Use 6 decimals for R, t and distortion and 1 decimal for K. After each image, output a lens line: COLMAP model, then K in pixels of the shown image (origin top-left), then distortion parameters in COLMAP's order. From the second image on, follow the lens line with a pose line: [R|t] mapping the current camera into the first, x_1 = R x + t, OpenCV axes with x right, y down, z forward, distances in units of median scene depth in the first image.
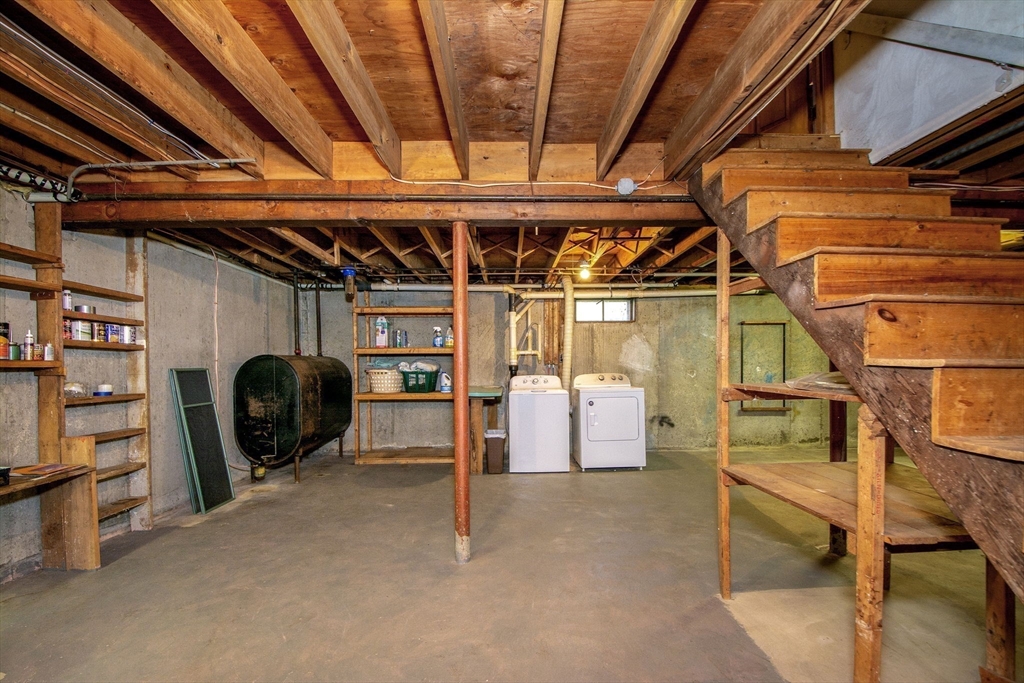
lens RADIAL K [[460.1, 0, 509.3], [0, 460.1, 370.1], [0, 0, 1]] dist [0.019297, 0.000349]
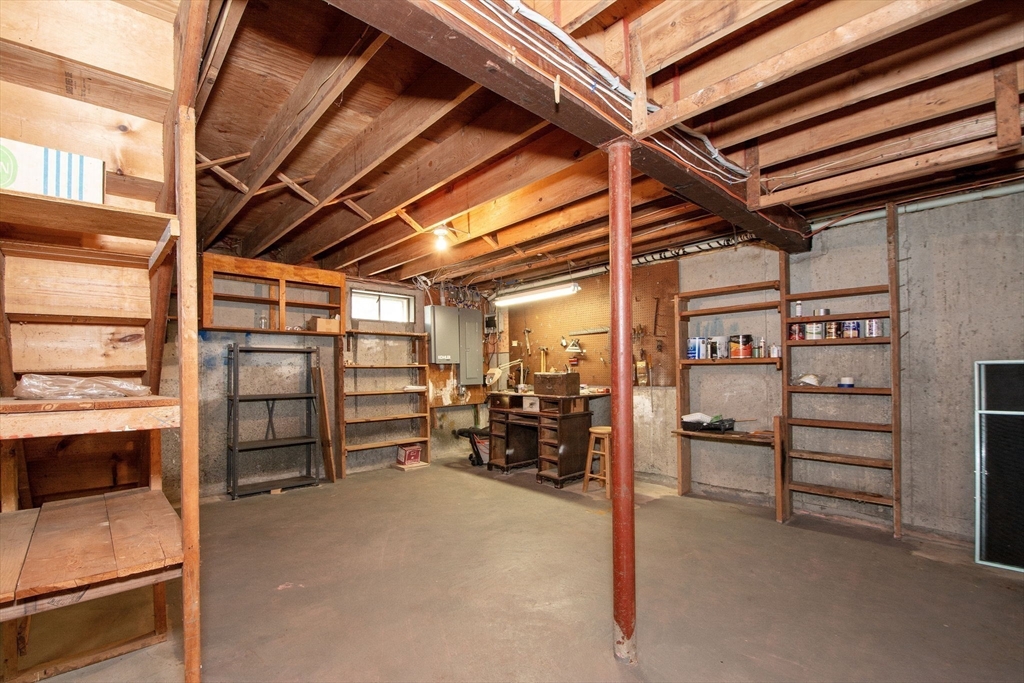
lens RADIAL K [[460.1, 0, 509.3], [0, 460.1, 370.1], [0, 0, 1]] dist [0.019297, 0.000349]
pose [[-0.731095, 0.009929, -0.682203, 0.708267], [0.008147, 0.999950, 0.005823, 0.002700], [0.682227, -0.001300, -0.731139, 2.036837]]
